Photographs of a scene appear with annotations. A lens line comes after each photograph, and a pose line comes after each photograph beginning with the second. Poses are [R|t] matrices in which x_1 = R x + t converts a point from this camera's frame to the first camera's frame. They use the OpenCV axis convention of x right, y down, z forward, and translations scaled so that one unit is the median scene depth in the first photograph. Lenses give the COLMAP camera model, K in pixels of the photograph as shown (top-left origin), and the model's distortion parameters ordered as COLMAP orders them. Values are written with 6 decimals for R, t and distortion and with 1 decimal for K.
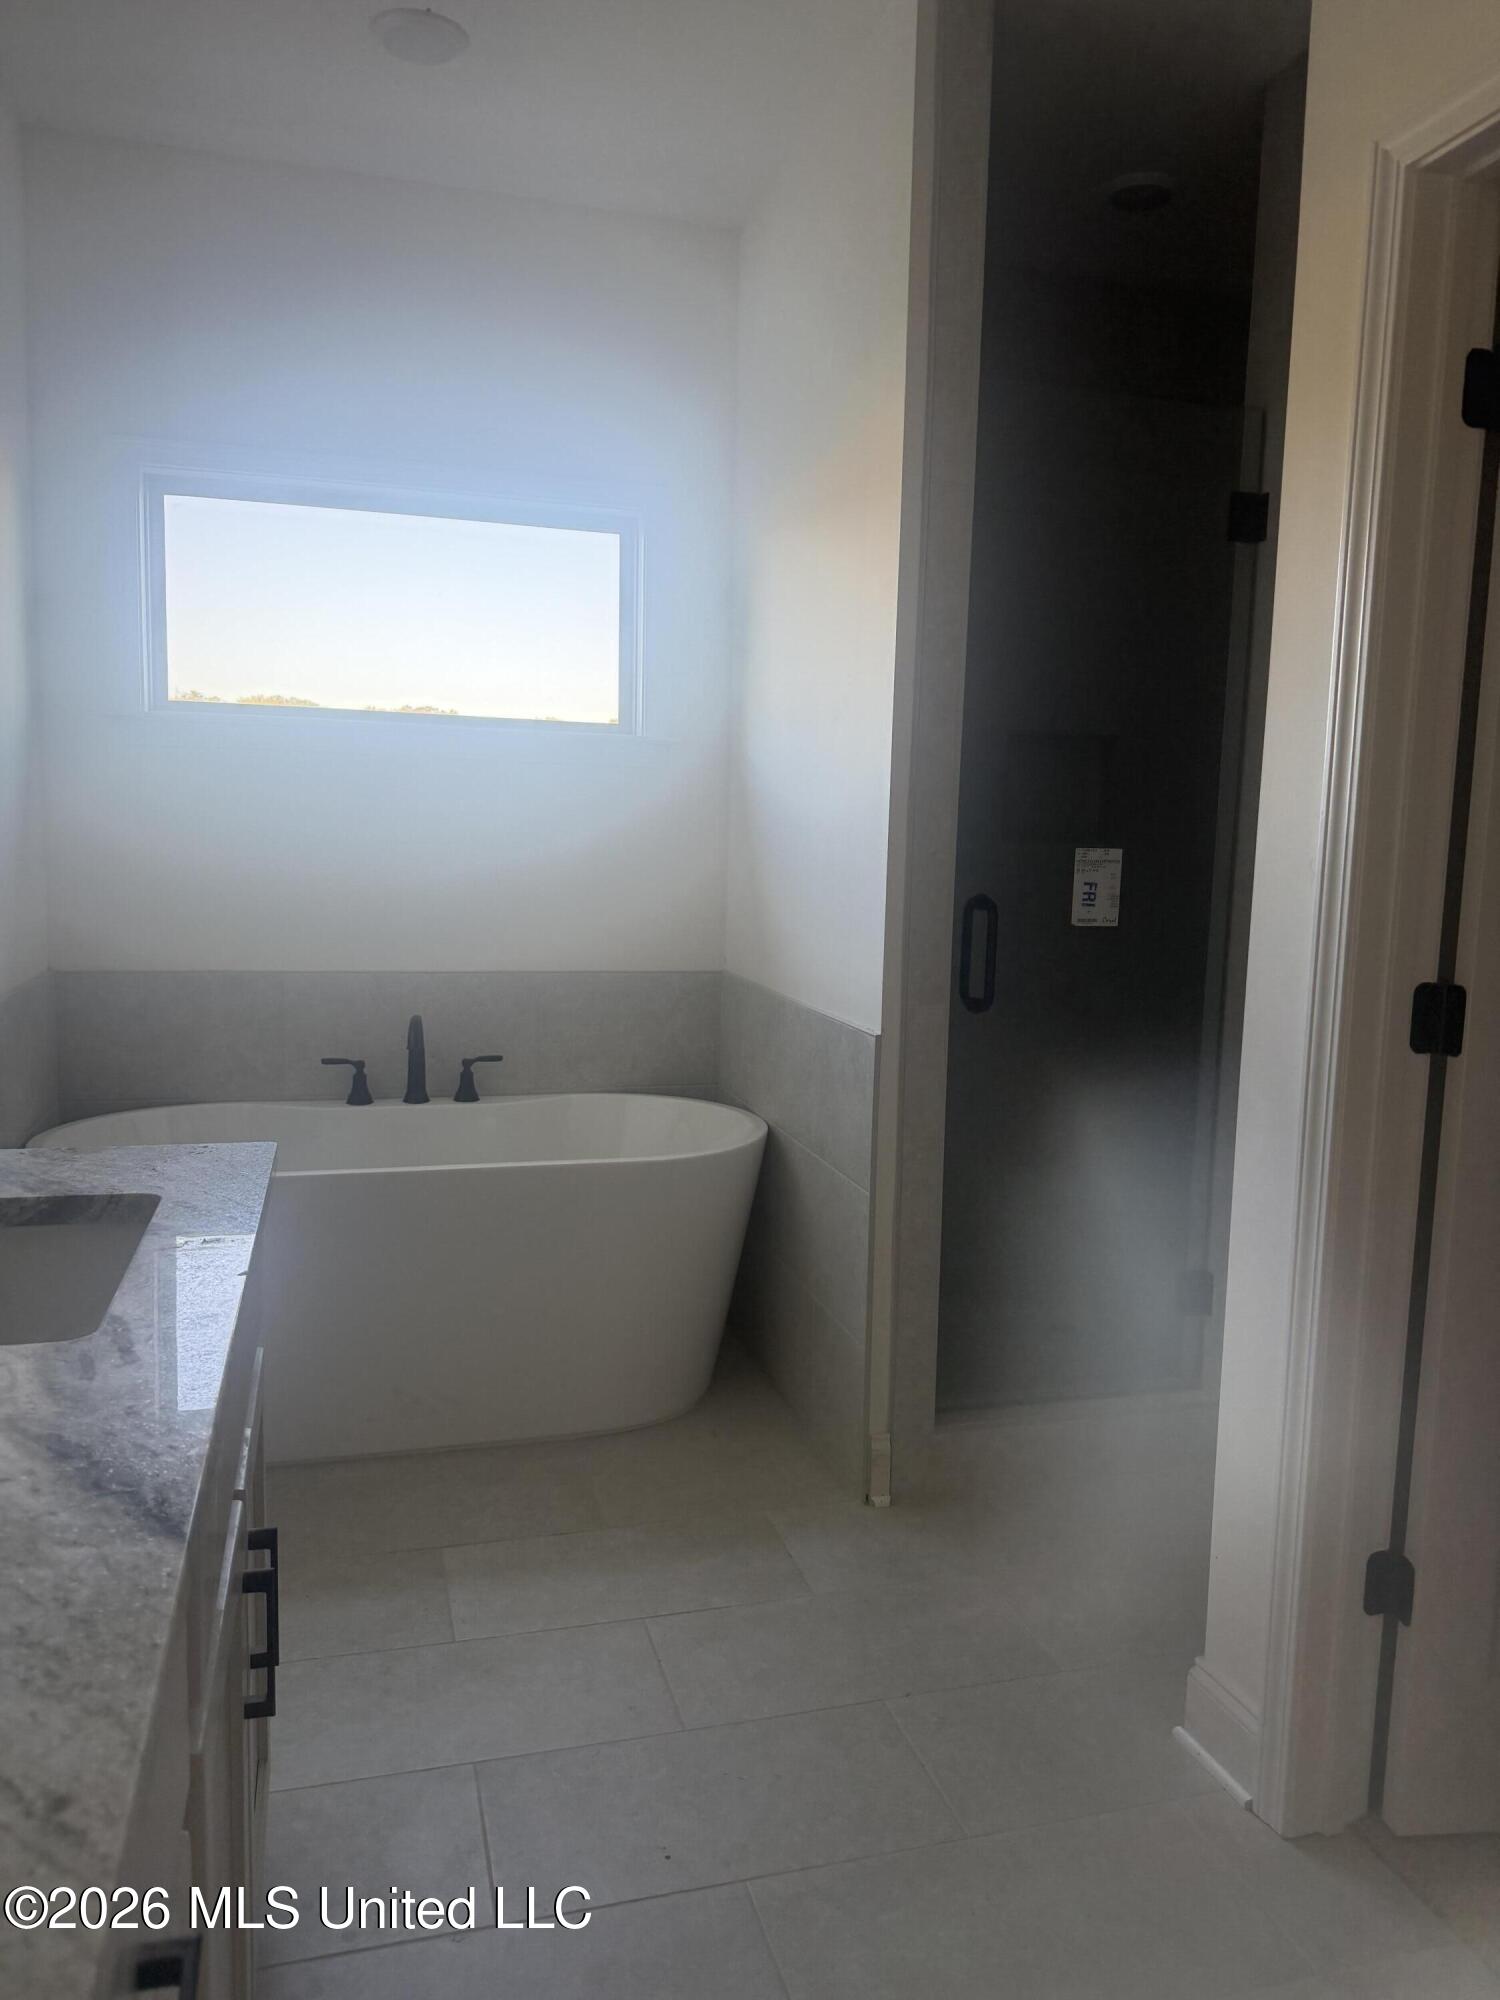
lens RADIAL K [[1393.6, 0, 755.4], [0, 1393.6, 994.4], [0, 0, 1]] dist [0.023246, -0.002128]
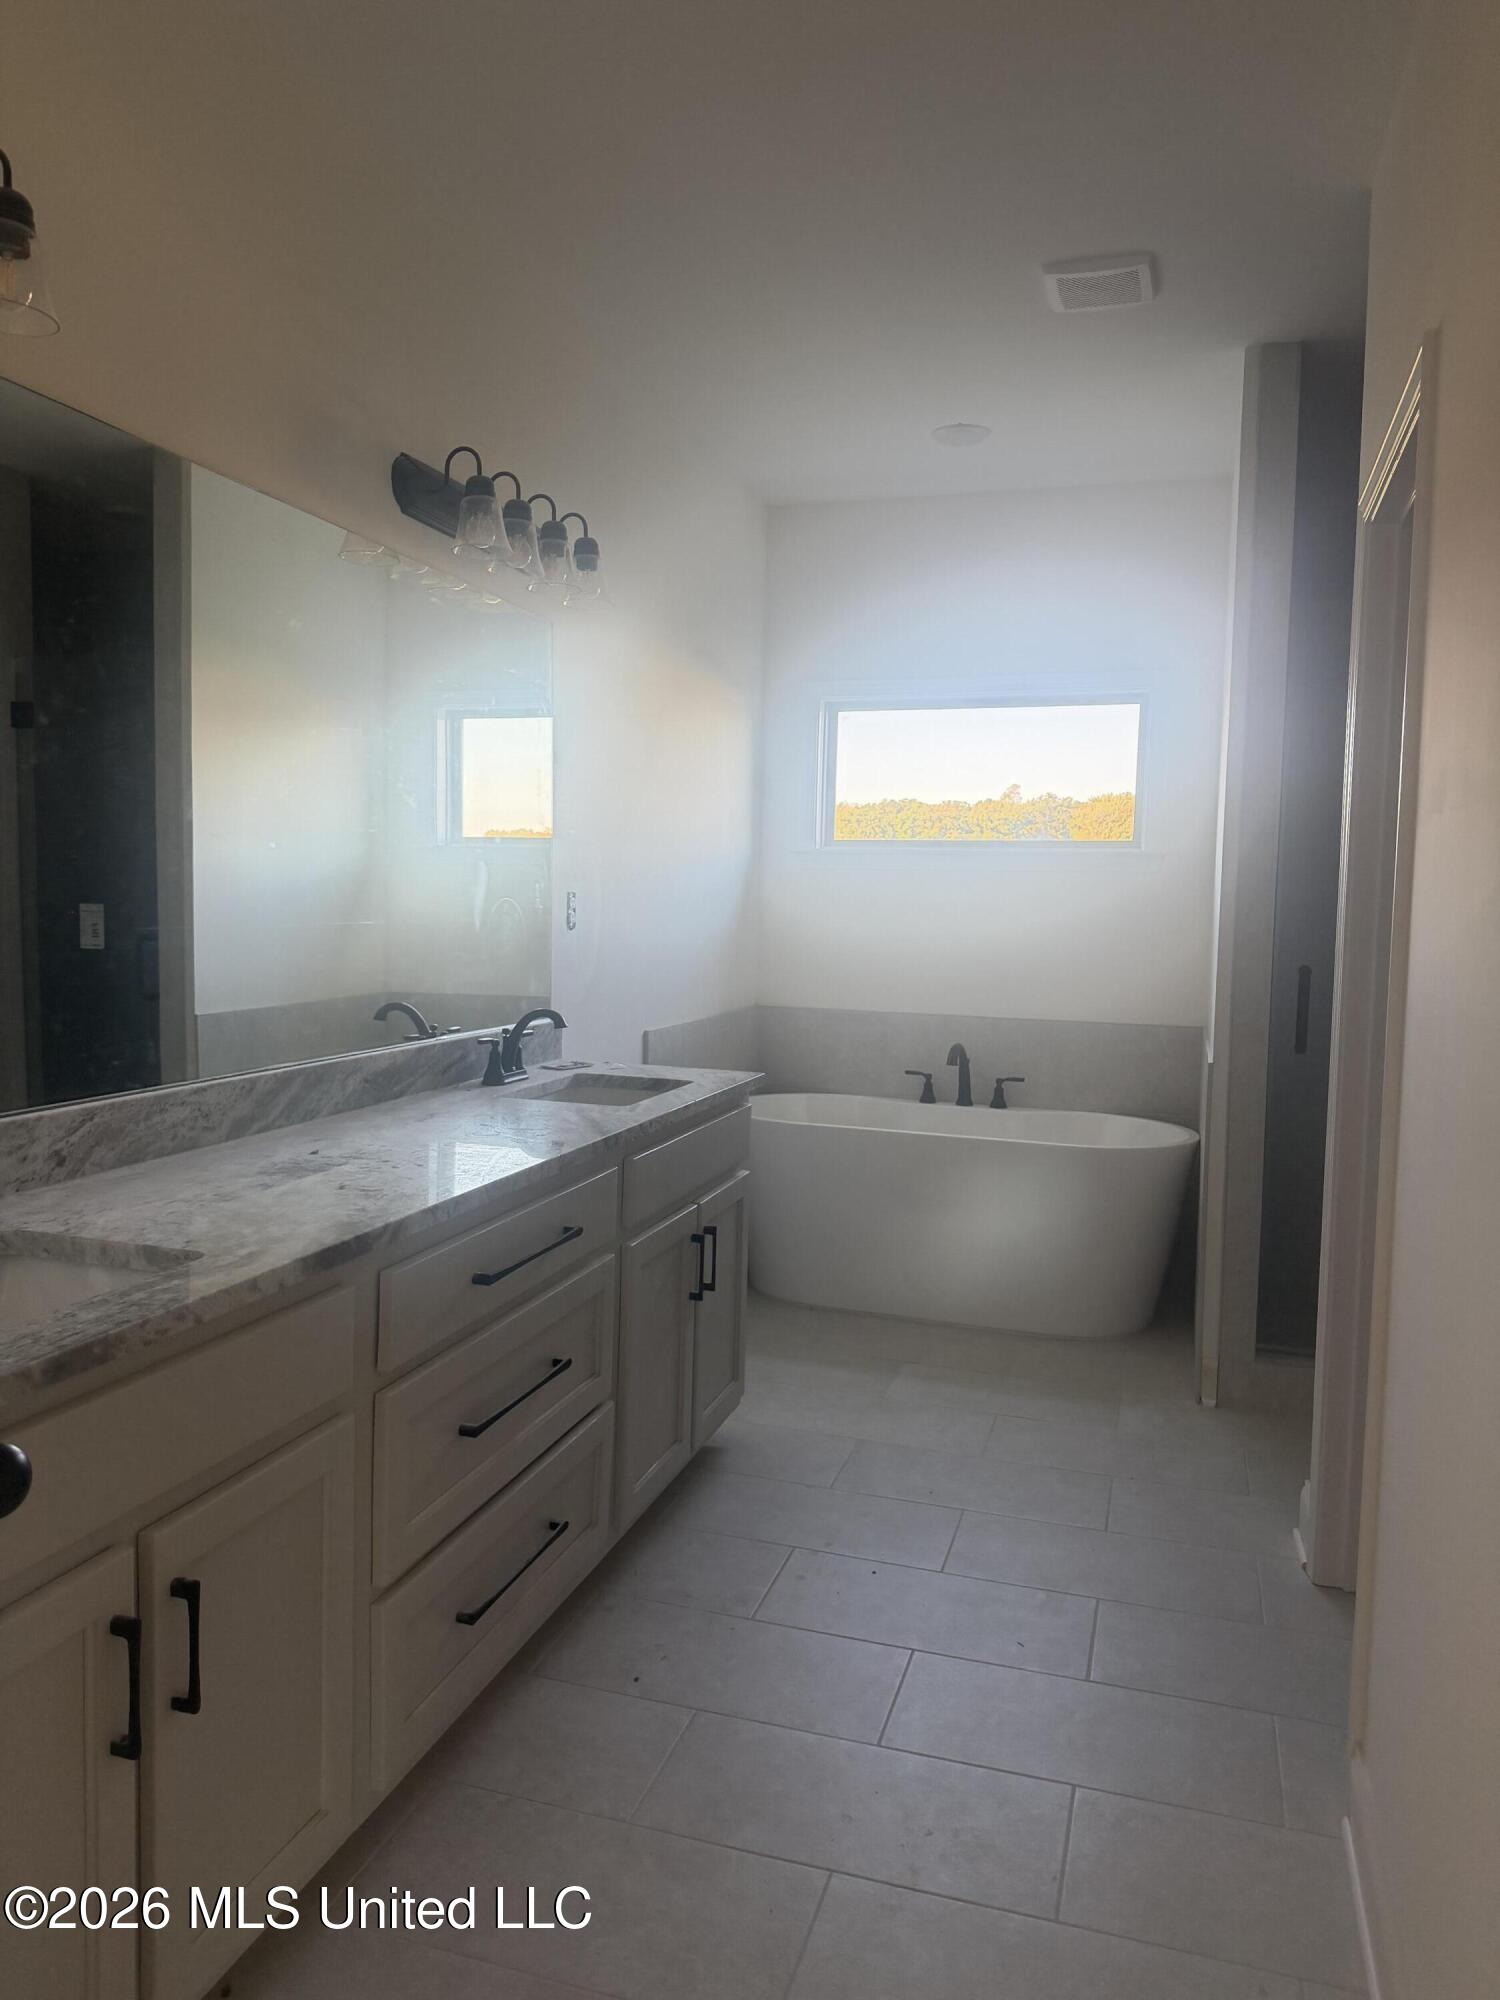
lens RADIAL K [[1393.6, 0, 746.4], [0, 1393.6, 999.2], [0, 0, 1]] dist [0.023246, -0.002128]
pose [[0.834784, 0.034833, -0.549475, 0.368261], [-0.065792, 0.997157, -0.036740, 0.035289], [0.546633, 0.066821, 0.834702, -0.353480]]
